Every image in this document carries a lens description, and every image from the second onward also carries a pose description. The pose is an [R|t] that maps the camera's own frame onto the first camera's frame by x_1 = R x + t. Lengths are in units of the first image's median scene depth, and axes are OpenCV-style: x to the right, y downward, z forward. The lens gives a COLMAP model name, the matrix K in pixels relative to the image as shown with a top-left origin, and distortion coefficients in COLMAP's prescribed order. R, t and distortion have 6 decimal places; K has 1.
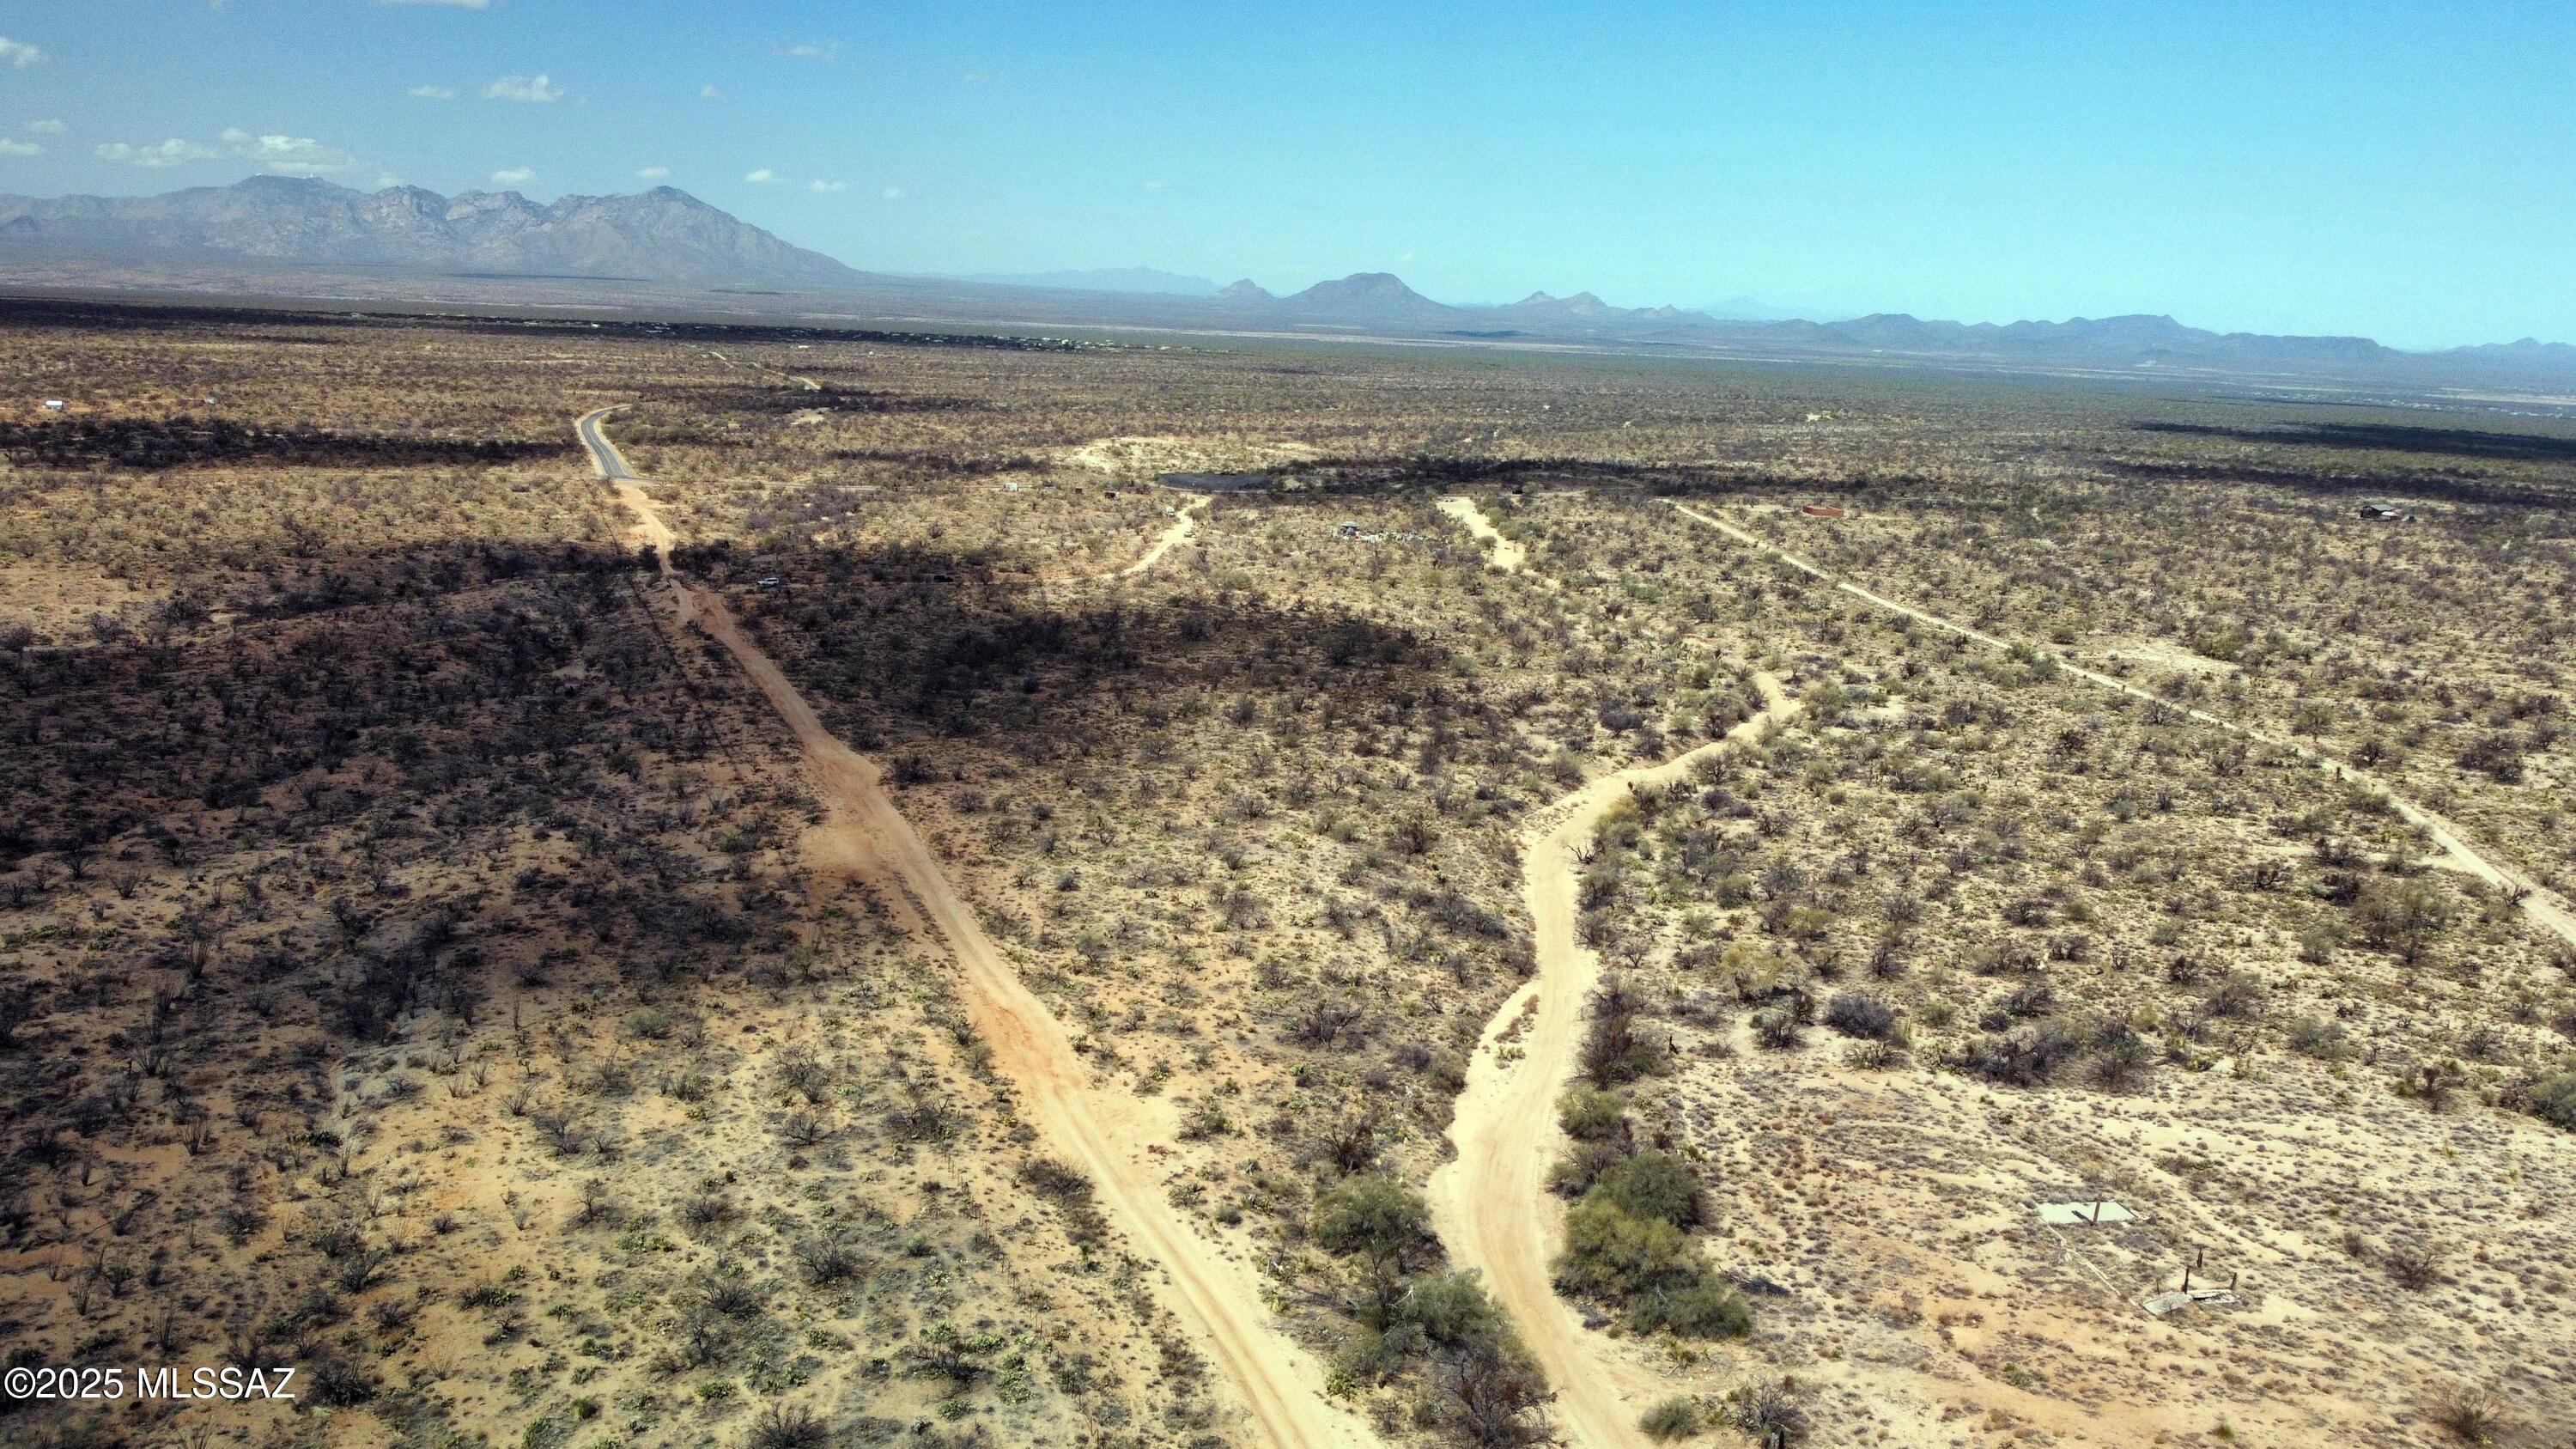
lens RADIAL K [[1948.5, 0, 1288.0], [0, 1948.5, 724.5], [0, 0, 1]] dist [-0.002372, -0.003896]
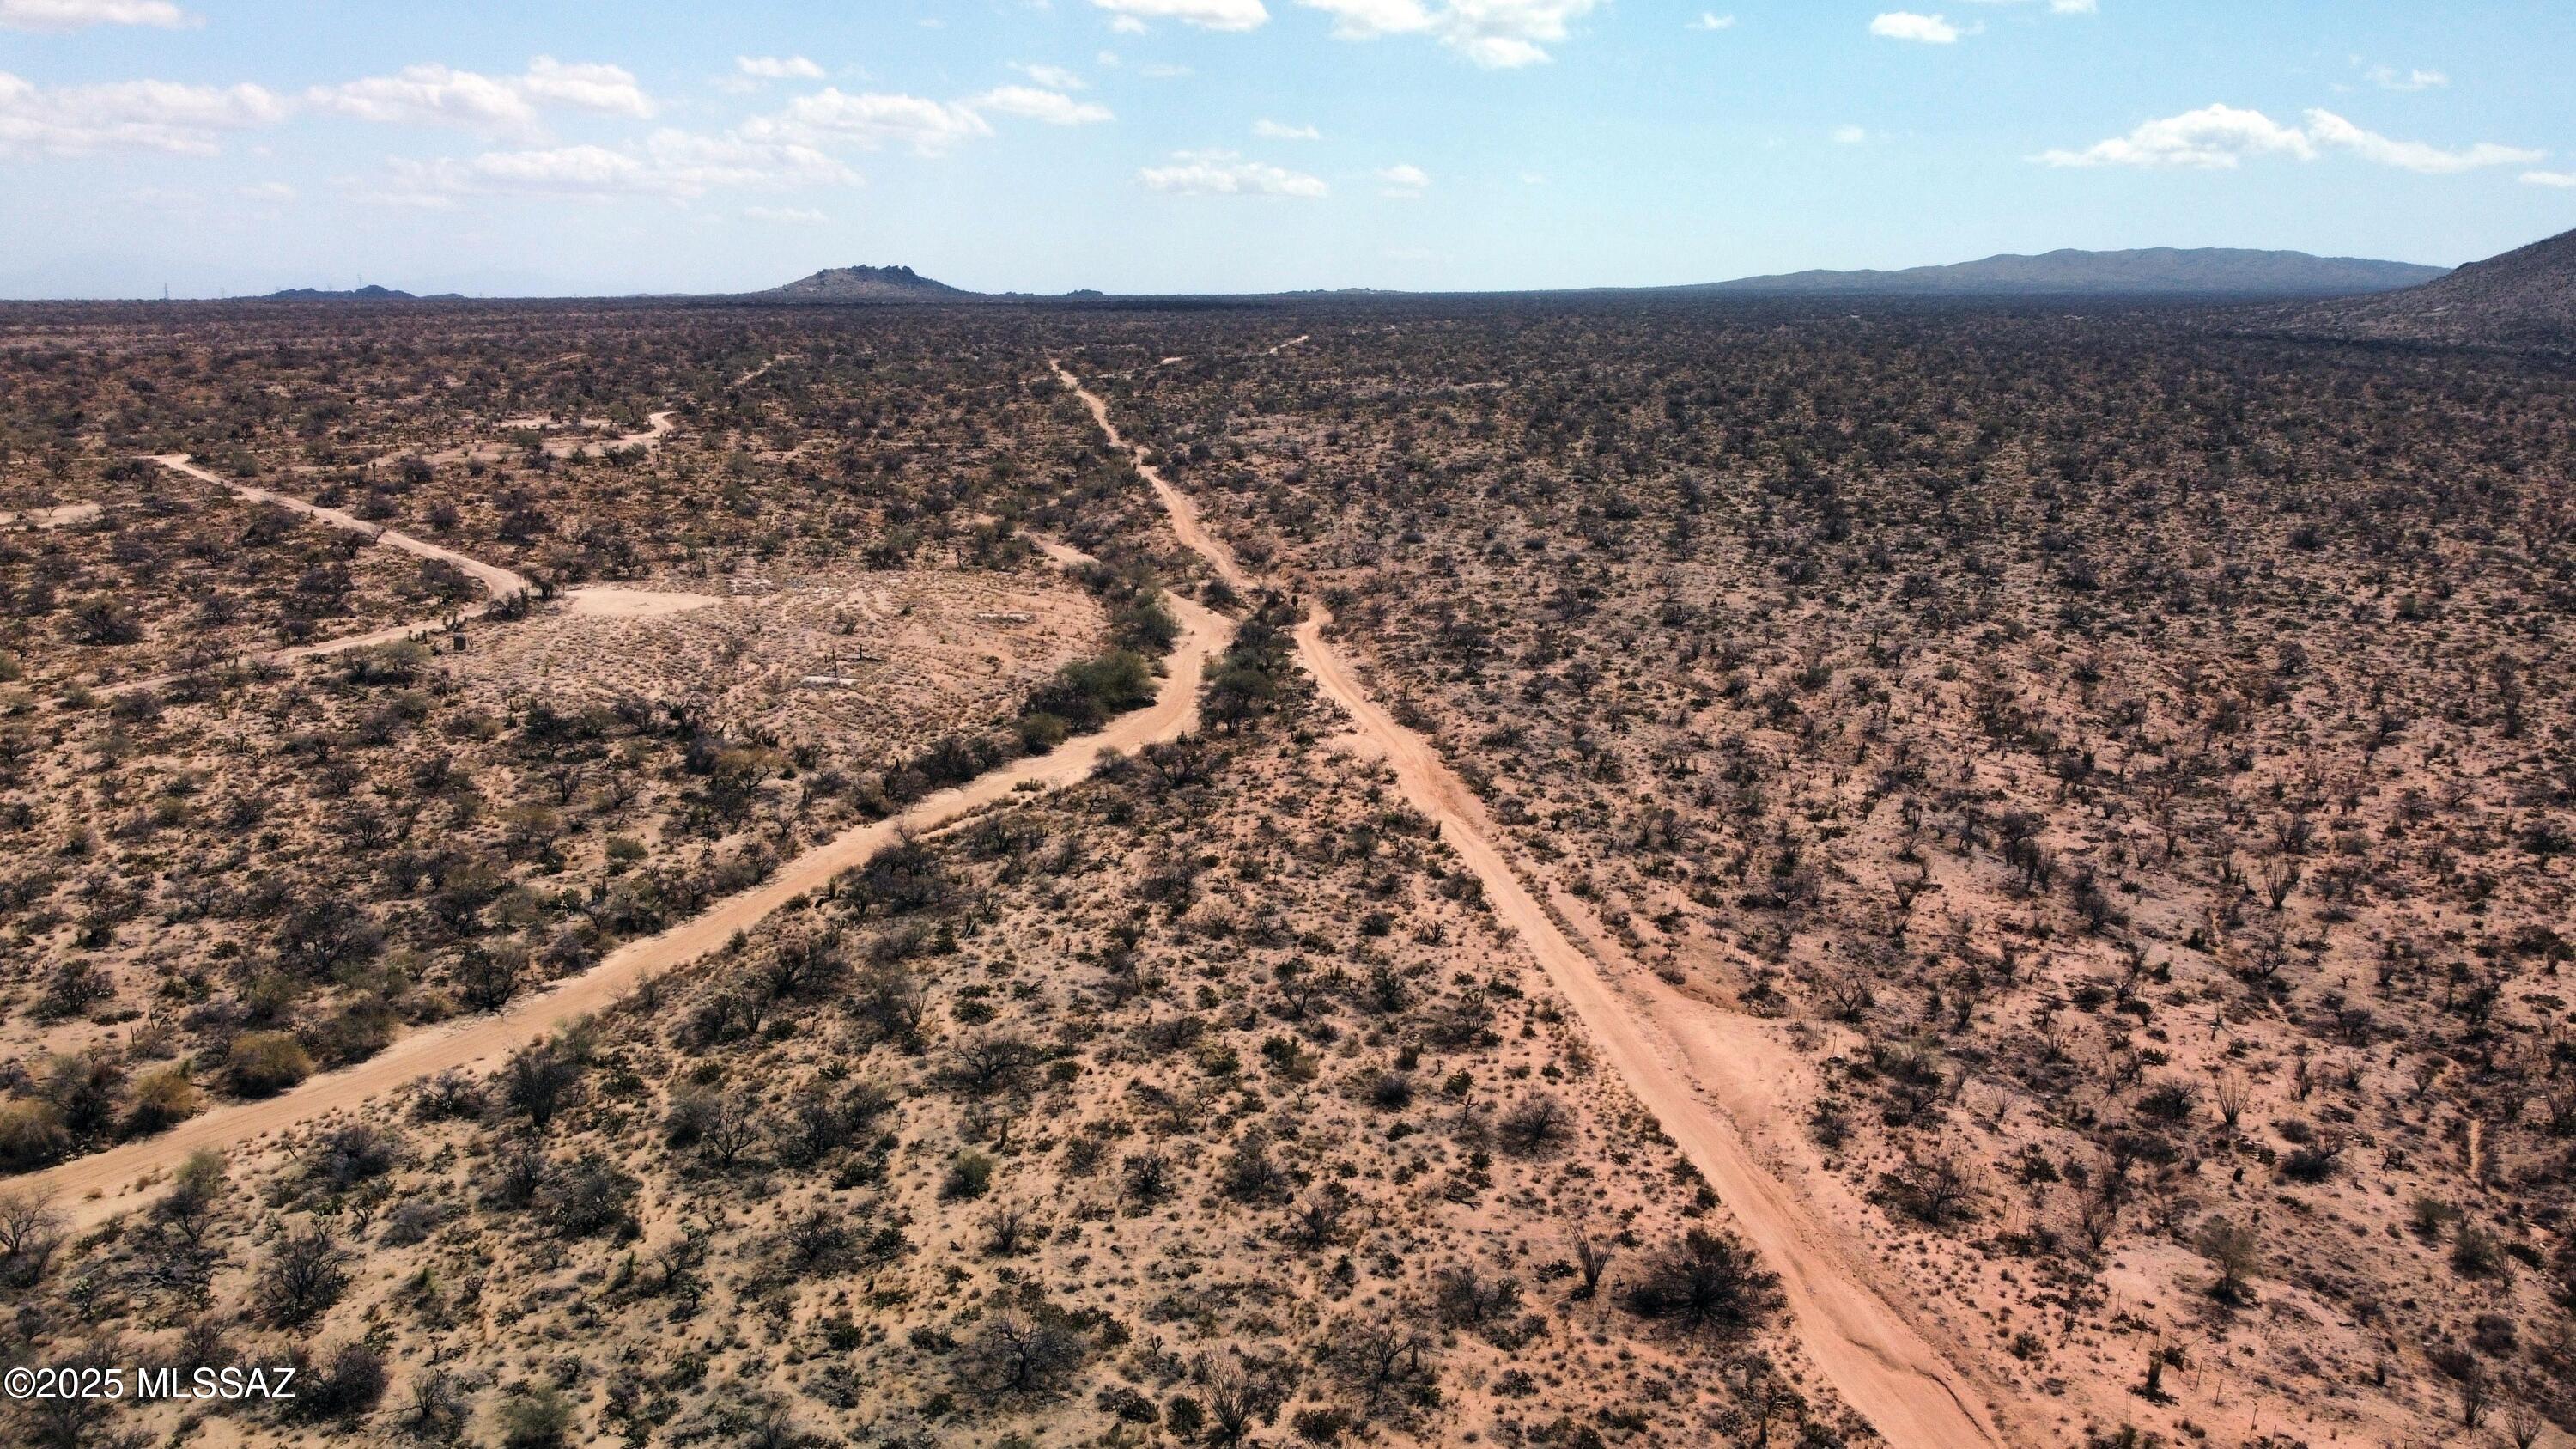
lens RADIAL K [[1994.9, 0, 1294.2], [0, 1994.9, 475.4], [0, 0, 1]] dist [0.000683, -0.003088]
pose [[-0.976051, -0.083789, 0.200758, -0.334233], [-0.019422, 0.952727, 0.303207, -0.470479], [-0.216673, 0.292046, -0.931537, 2.515554]]
